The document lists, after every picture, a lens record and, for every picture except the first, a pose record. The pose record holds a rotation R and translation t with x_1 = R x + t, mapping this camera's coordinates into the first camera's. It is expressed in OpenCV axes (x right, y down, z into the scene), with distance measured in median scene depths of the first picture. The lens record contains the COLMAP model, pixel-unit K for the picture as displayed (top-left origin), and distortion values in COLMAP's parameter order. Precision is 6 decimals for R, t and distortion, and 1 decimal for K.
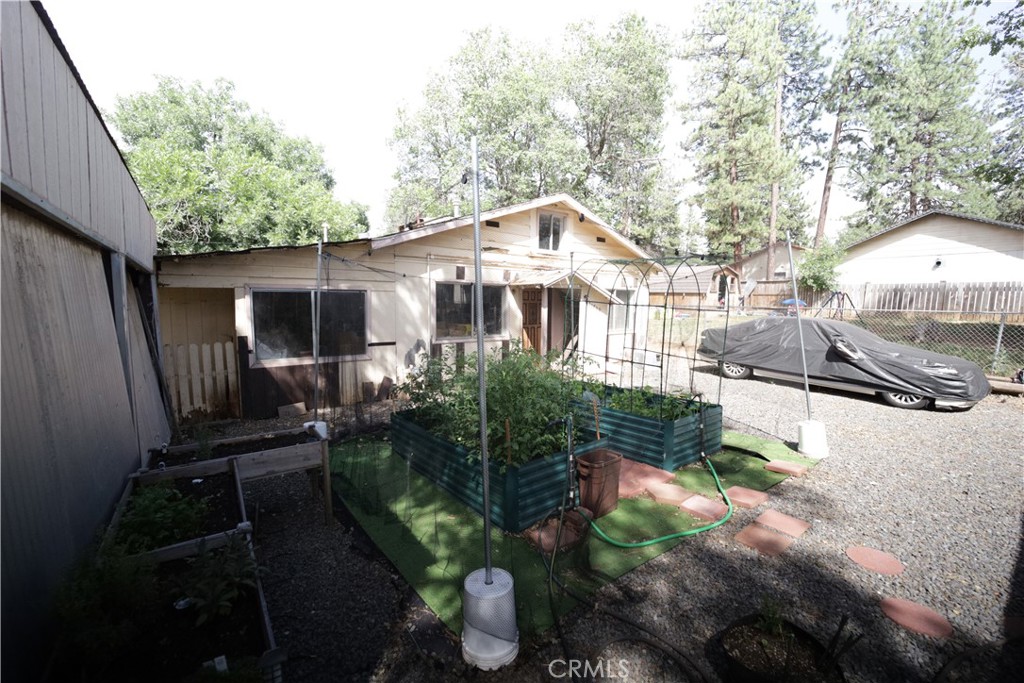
lens RADIAL K [[414.6, 0, 512.0], [0, 414.6, 341.5], [0, 0, 1]] dist [-0.010730, 0.000347]
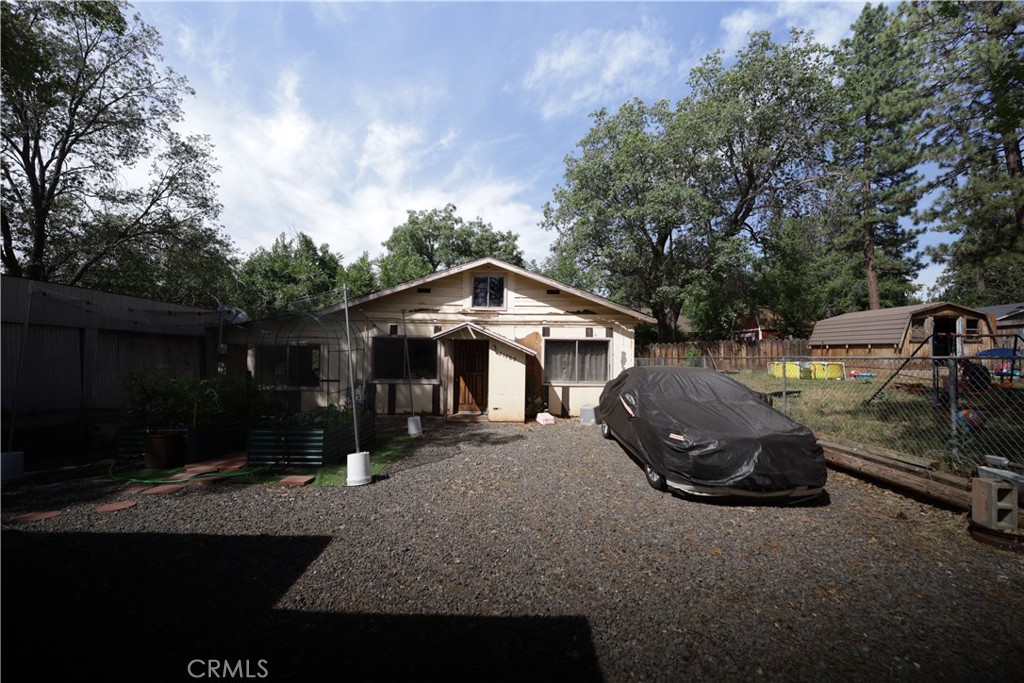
lens RADIAL K [[414.6, 0, 512.0], [0, 414.6, 341.5], [0, 0, 1]] dist [-0.010730, 0.000347]
pose [[0.792139, -0.030324, -0.609586, 0.901184], [-0.061489, 0.989719, -0.129137, 0.015342], [0.607235, 0.139777, 0.782130, 0.193779]]
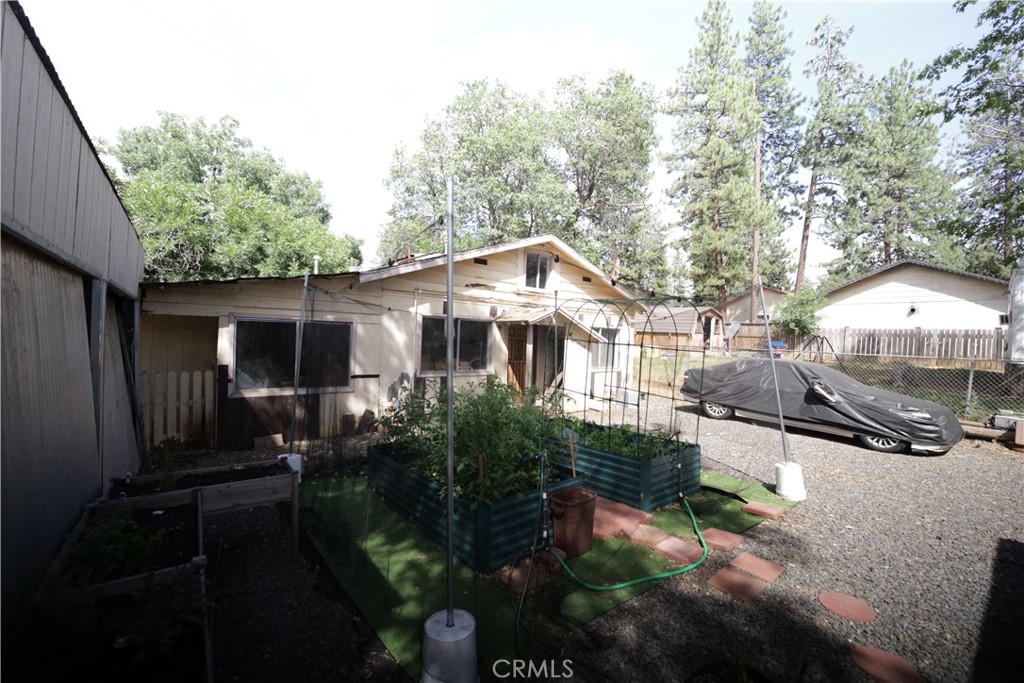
lens RADIAL K [[414.6, 0, 512.0], [0, 414.6, 341.5], [0, 0, 1]] dist [-0.010730, 0.000347]
pose [[0.999484, 0.024675, 0.020547, 0.013744], [-0.022821, 0.996030, -0.086046, 0.000354], [-0.022588, 0.085533, 0.996079, -0.006388]]
